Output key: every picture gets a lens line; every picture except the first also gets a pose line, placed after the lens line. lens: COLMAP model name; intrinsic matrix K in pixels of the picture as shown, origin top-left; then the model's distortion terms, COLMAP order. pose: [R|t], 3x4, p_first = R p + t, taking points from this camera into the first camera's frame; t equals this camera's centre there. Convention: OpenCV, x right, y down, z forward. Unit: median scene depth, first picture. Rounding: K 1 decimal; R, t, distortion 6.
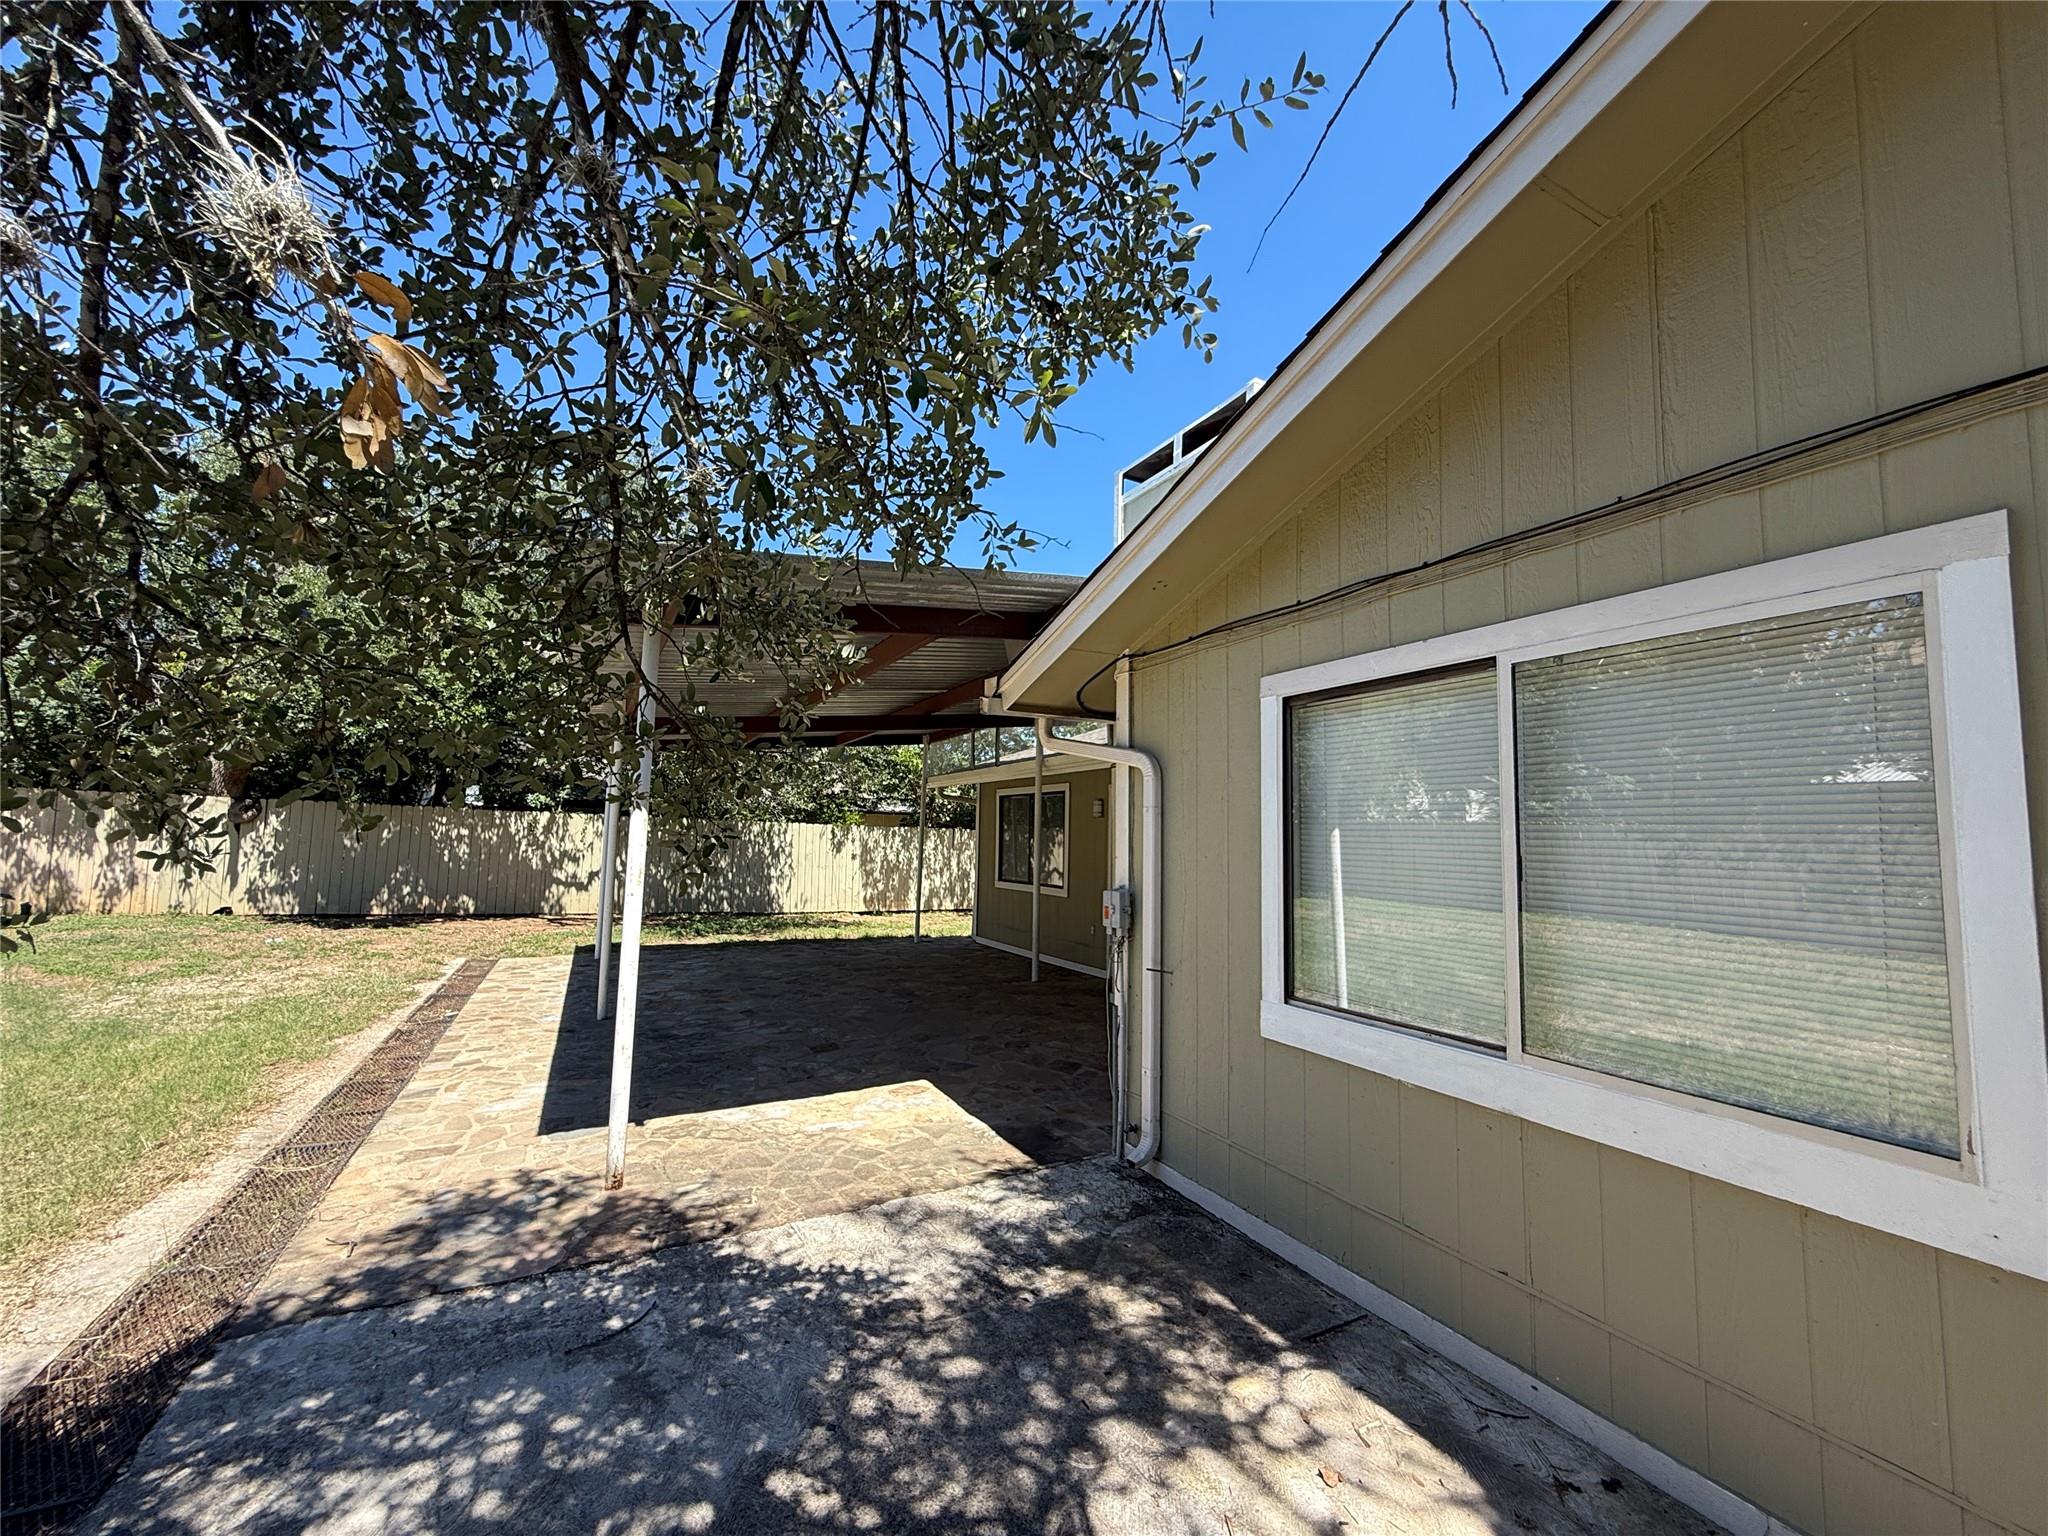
lens RADIAL K [[818.2, 0, 1020.9], [0, 818.2, 770.5], [0, 0, 1]] dist [-0.001343, 0.000805]
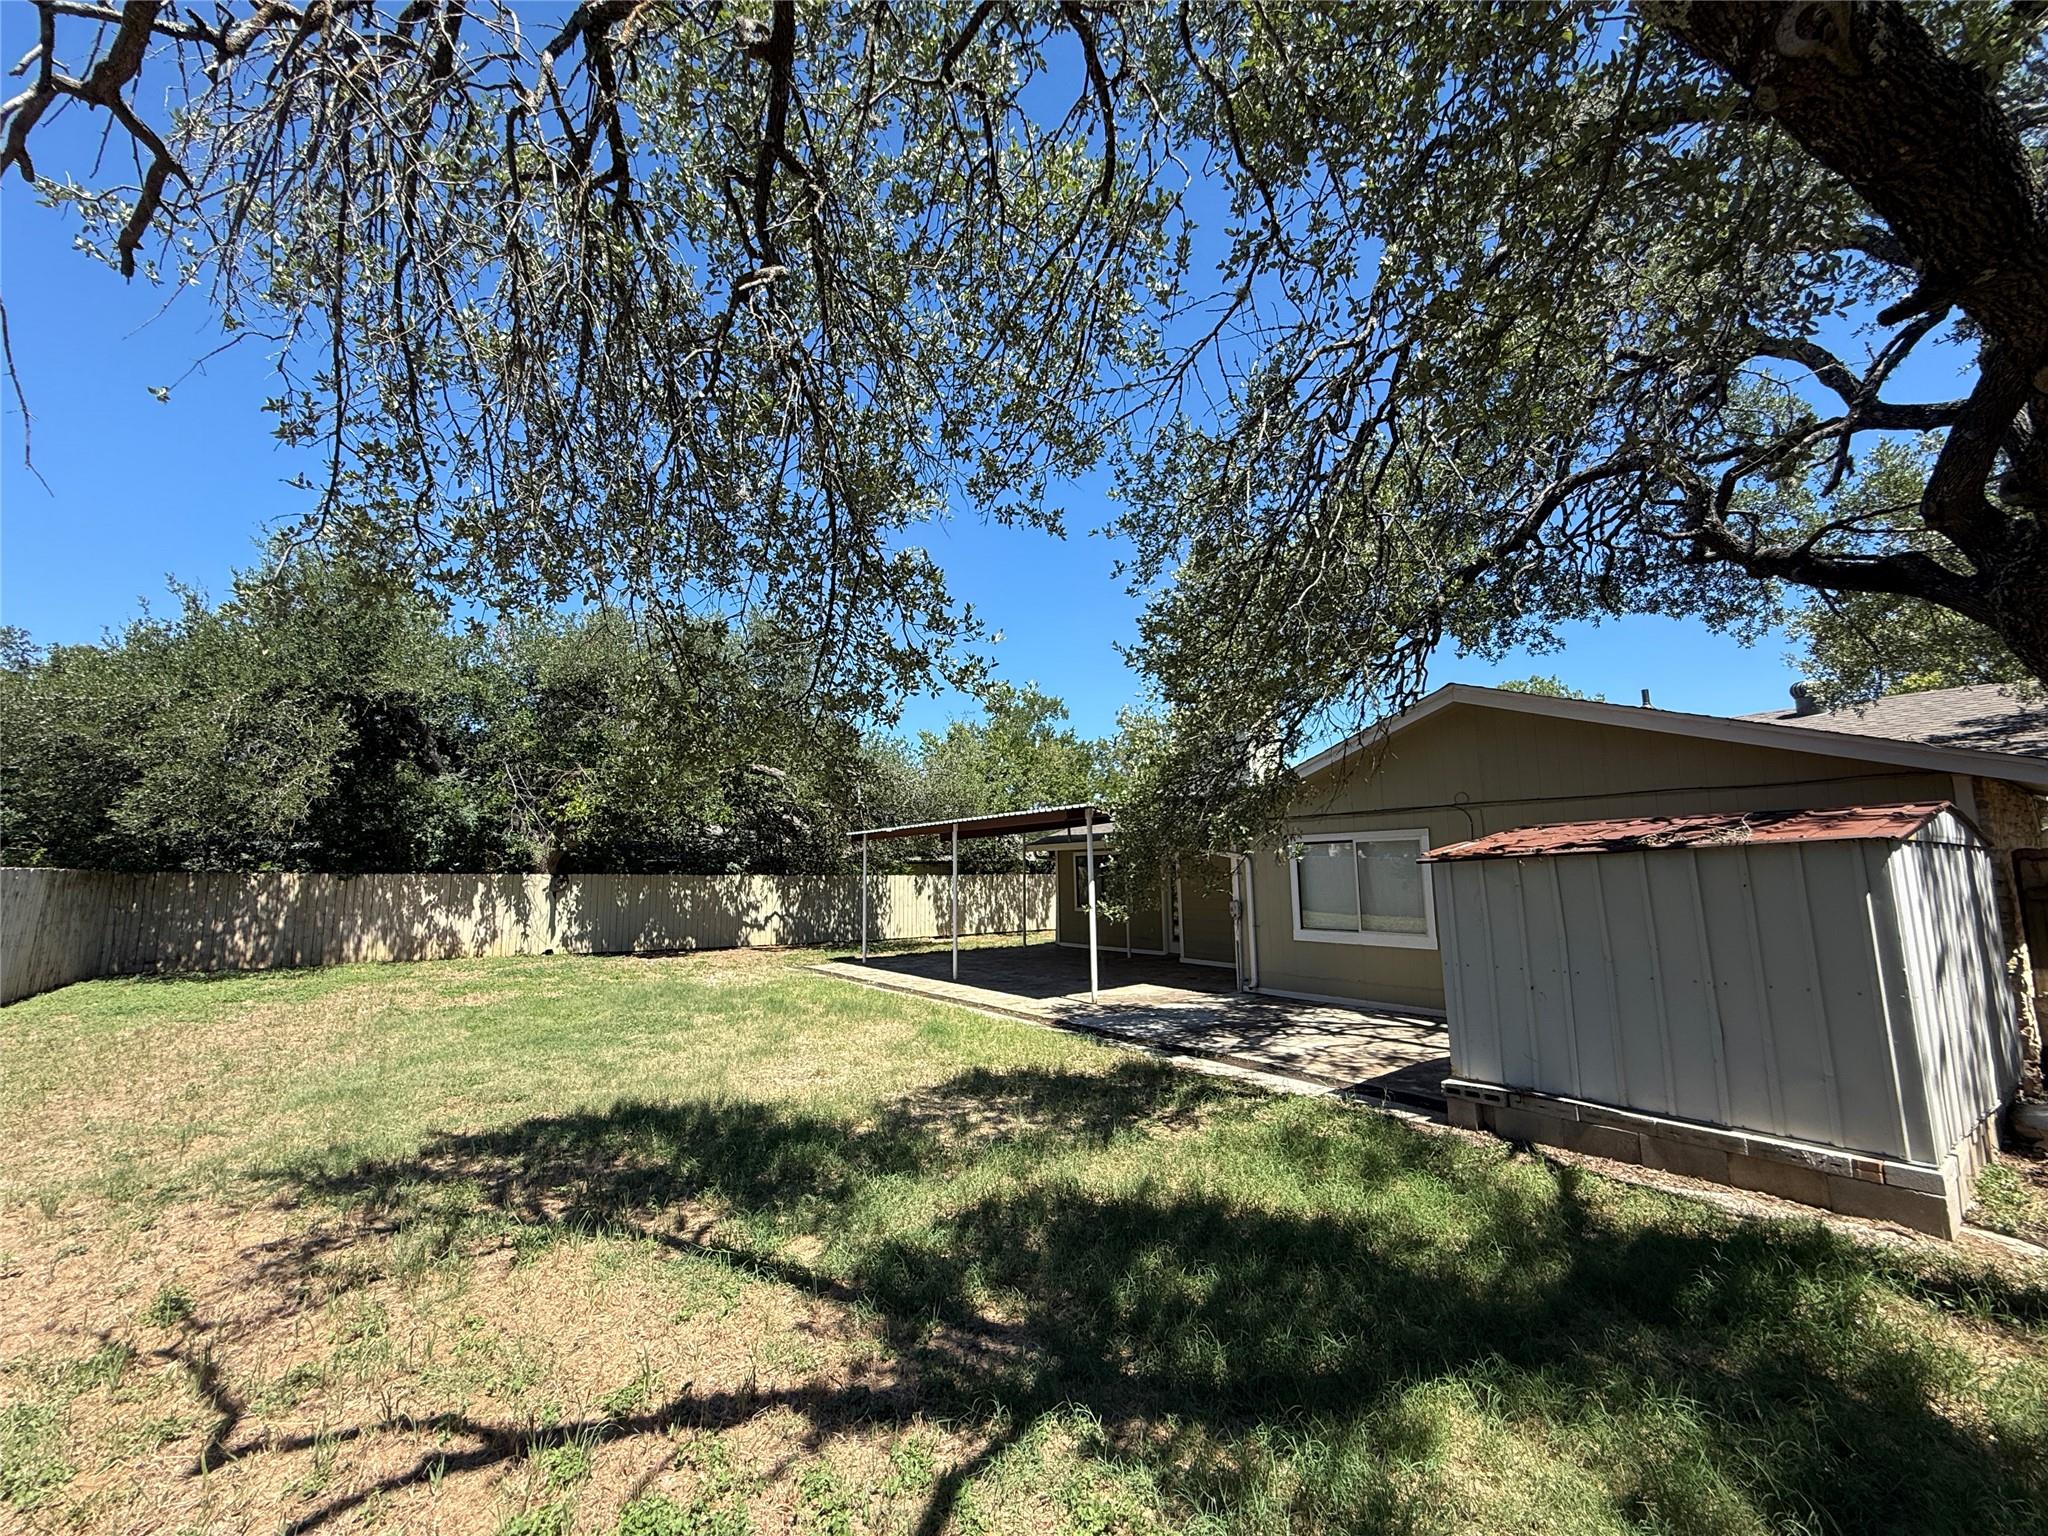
lens RADIAL K [[818.2, 0, 1020.2], [0, 818.2, 758.8], [0, 0, 1]] dist [-0.001343, 0.000805]
pose [[0.989416, -0.019984, 0.143722, -0.774511], [0.027820, 0.998222, -0.052722, -0.169897], [-0.142413, 0.056162, 0.988213, -1.335442]]
